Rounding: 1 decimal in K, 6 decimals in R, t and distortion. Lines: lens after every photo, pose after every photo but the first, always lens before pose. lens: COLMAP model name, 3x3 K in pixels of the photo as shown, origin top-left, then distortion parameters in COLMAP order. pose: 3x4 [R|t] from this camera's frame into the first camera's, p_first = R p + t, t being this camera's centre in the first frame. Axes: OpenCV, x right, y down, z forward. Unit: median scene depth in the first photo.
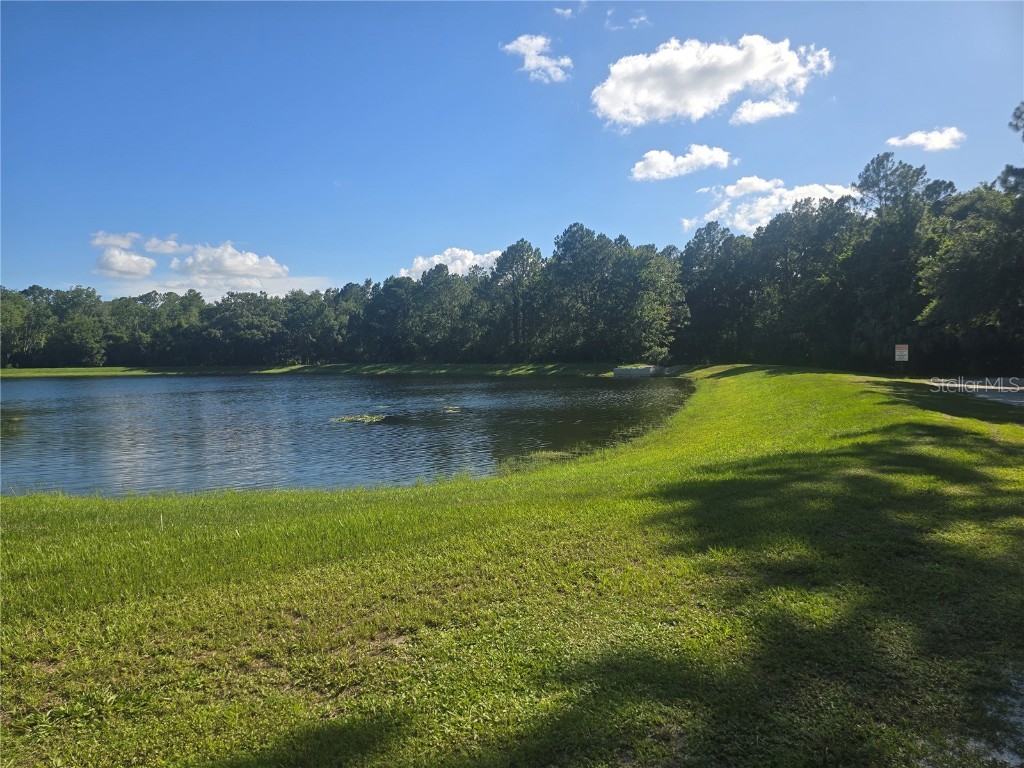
lens RADIAL K [[689.5, 0, 511.6], [0, 689.5, 384.5], [0, 0, 1]] dist [0.004470, 0.001153]
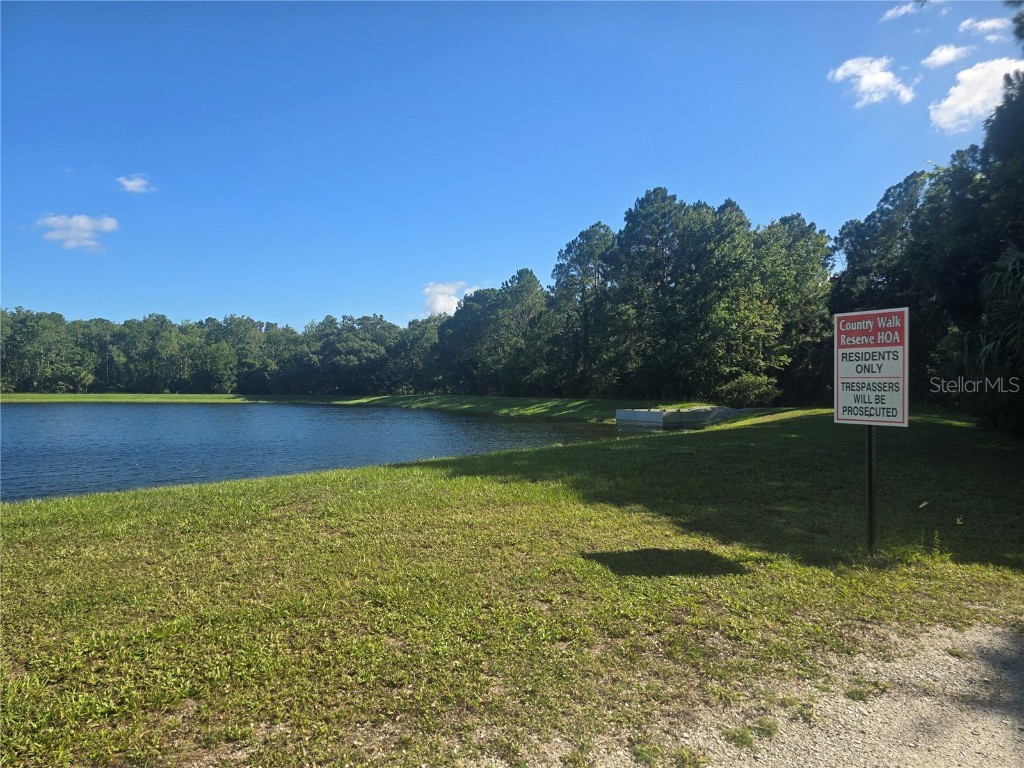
lens RADIAL K [[689.5, 0, 512.2], [0, 689.5, 383.6], [0, 0, 1]] dist [0.004470, 0.001153]
pose [[0.920175, 0.009864, -0.391384, 0.217816], [-0.028720, 0.998690, -0.042353, -0.013693], [0.390453, 0.050213, 0.919252, 0.331416]]
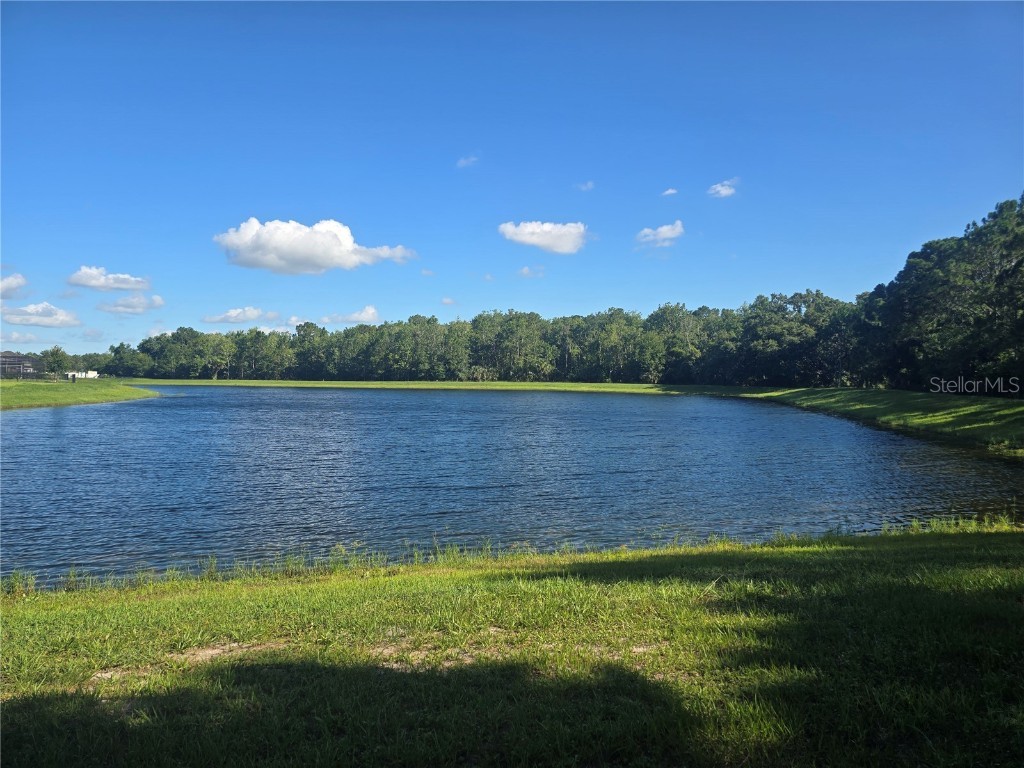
lens RADIAL K [[689.5, 0, 512.2], [0, 689.5, 380.1], [0, 0, 1]] dist [0.004470, 0.001153]
pose [[0.342296, 0.018414, -0.939412, 0.322284], [-0.051763, 0.998659, 0.000714, -0.028352], [0.938165, 0.048382, 0.342790, 0.635430]]
